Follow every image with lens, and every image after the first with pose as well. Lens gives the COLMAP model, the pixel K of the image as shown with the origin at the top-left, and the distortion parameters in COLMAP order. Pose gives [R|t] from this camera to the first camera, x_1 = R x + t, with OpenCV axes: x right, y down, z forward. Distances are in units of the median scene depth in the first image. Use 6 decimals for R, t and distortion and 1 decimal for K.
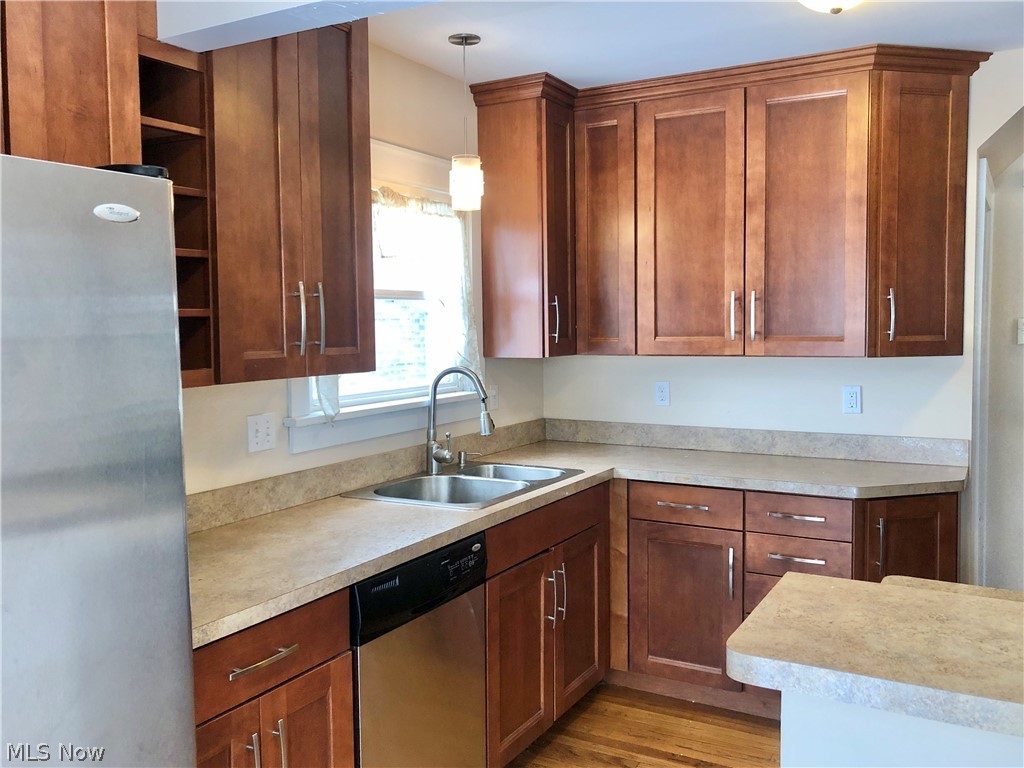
lens RADIAL K [[891.5, 0, 512.2], [0, 891.5, 375.0], [0, 0, 1]] dist [0.063189, -0.090710]
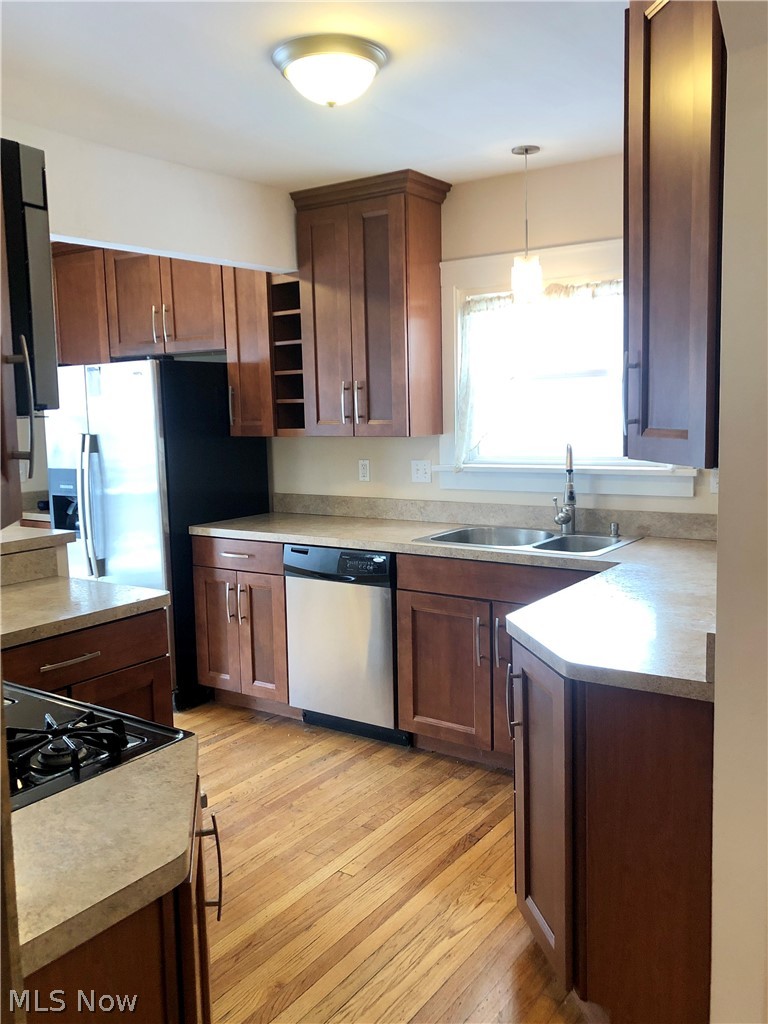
lens RADIAL K [[891.5, 0, 384.0], [0, 891.5, 512.0], [0, 0, 1]] dist [0.063189, -0.090710]
pose [[-0.096733, 0.134946, -0.986120, 1.058221], [-0.030914, 0.989881, 0.138493, -0.066780], [0.994830, 0.043882, -0.091582, 0.874946]]
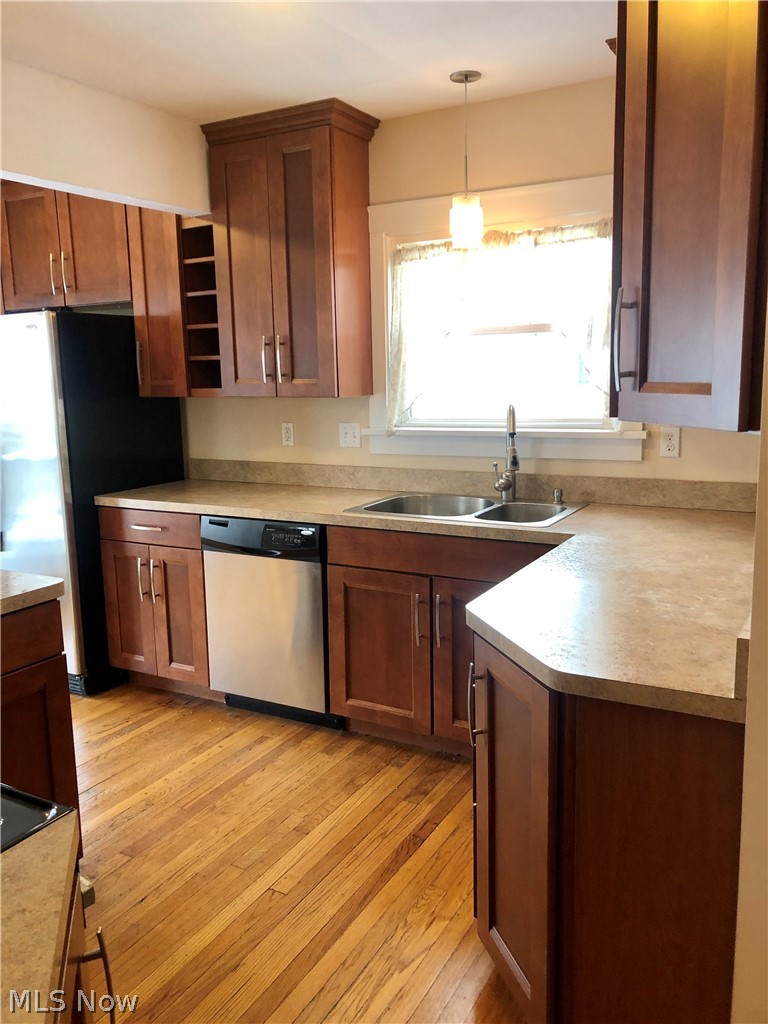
lens RADIAL K [[836.1, 0, 384.0], [0, 836.1, 512.0], [0, 0, 1]] dist [0.020211, 0.001972]
pose [[0.003745, 0.182277, -0.983240, 0.902589], [-0.036167, 0.982628, 0.182026, -0.052866], [0.999339, 0.034880, 0.010272, 0.846655]]
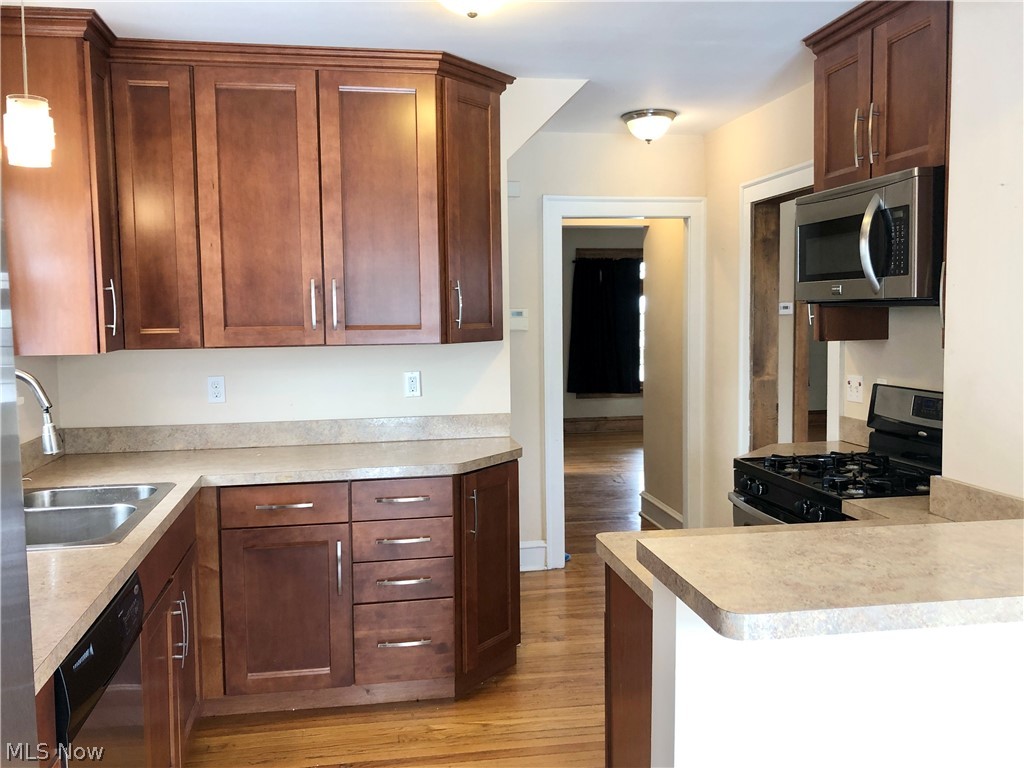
lens RADIAL K [[890.2, 0, 511.2], [0, 890.2, 373.5], [0, 0, 1]] dist [0.045749, -0.086989]
pose [[0.770568, -0.046360, 0.635670, -0.217290], [0.041624, 0.998882, 0.022391, -0.004212], [-0.635998, 0.009205, 0.771636, 0.123471]]
